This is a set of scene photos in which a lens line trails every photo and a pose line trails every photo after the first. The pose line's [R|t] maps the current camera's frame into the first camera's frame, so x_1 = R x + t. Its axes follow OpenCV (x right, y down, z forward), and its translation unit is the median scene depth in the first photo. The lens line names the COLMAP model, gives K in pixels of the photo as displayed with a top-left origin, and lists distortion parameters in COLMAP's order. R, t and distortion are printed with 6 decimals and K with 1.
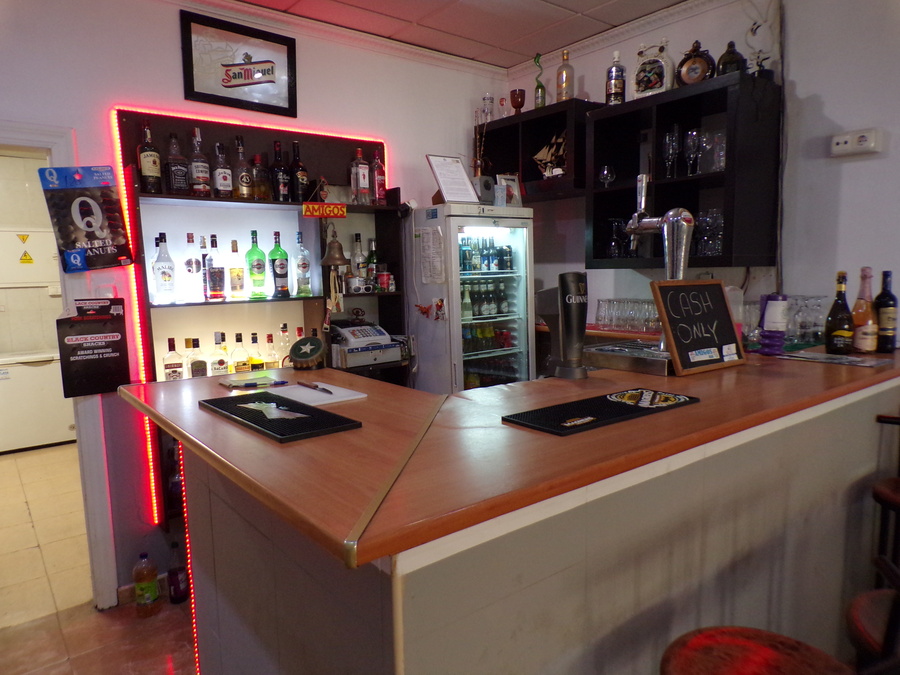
lens RADIAL K [[607.2, 0, 451.0], [0, 607.2, 342.8], [0, 0, 1]] dist [-0.001389, 0.018591]
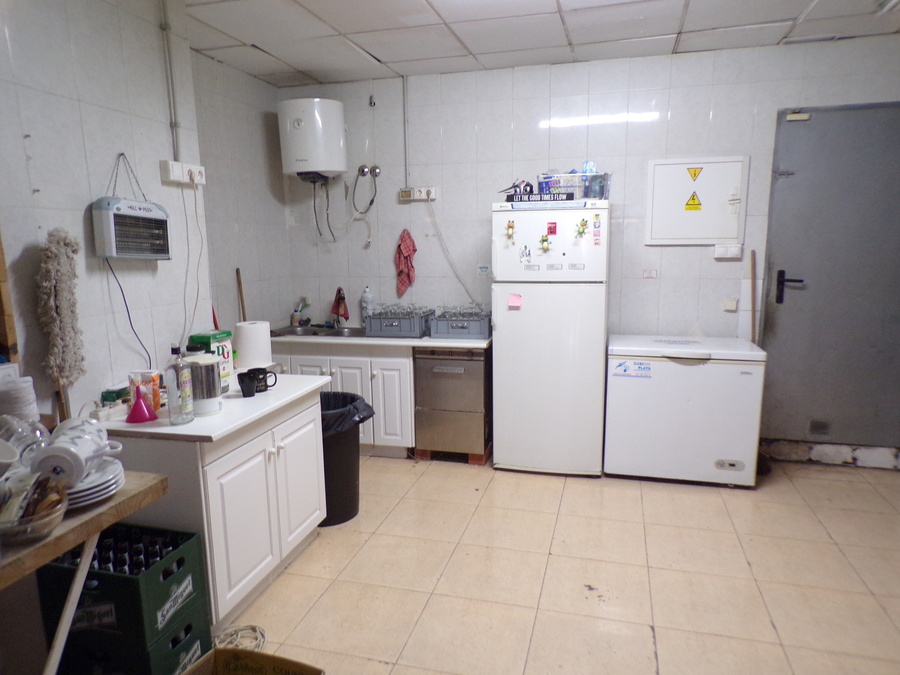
lens RADIAL K [[607.2, 0, 448.1], [0, 607.2, 342.9], [0, 0, 1]] dist [-0.001389, 0.018591]
pose [[0.583761, 0.150851, -0.797789, -0.552786], [-0.098844, 0.988484, 0.114582, -0.064828], [0.805886, 0.011968, 0.591949, 0.715439]]
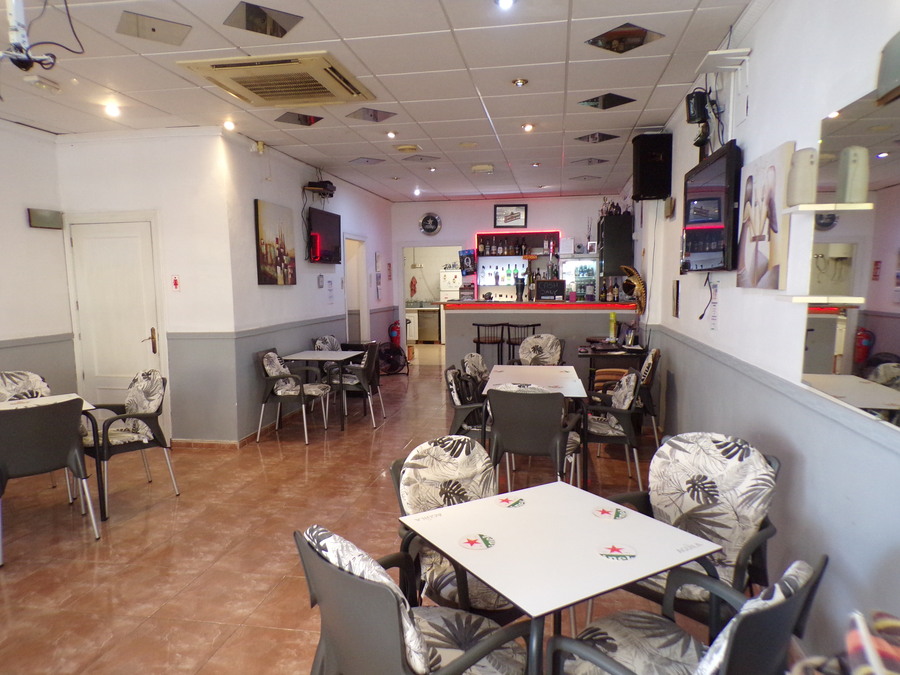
lens RADIAL K [[607.2, 0, 448.6], [0, 607.2, 342.0], [0, 0, 1]] dist [-0.001389, 0.018591]
pose [[0.650879, 0.093377, -0.753417, 2.100242], [-0.095536, 0.994592, 0.040735, 0.143630], [0.753146, 0.045465, 0.656280, -1.488716]]
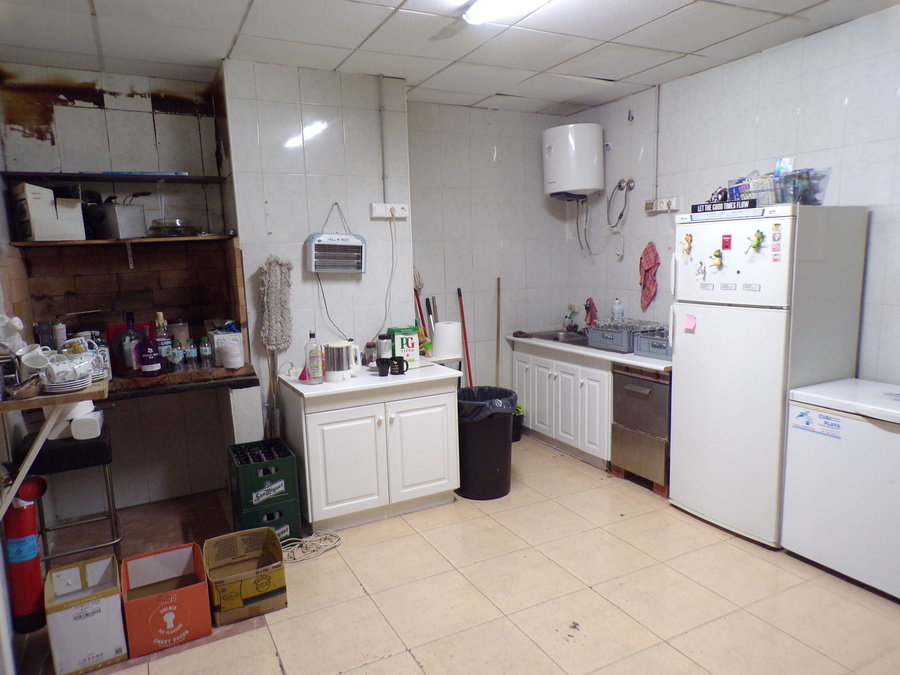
lens RADIAL K [[607.2, 0, 453.3], [0, 607.2, 340.5], [0, 0, 1]] dist [-0.001389, 0.018591]
pose [[-0.194954, 0.168919, -0.966157, -0.302746], [-0.087760, 0.978102, 0.188716, -0.163645], [0.976878, 0.121581, -0.175860, 1.349403]]
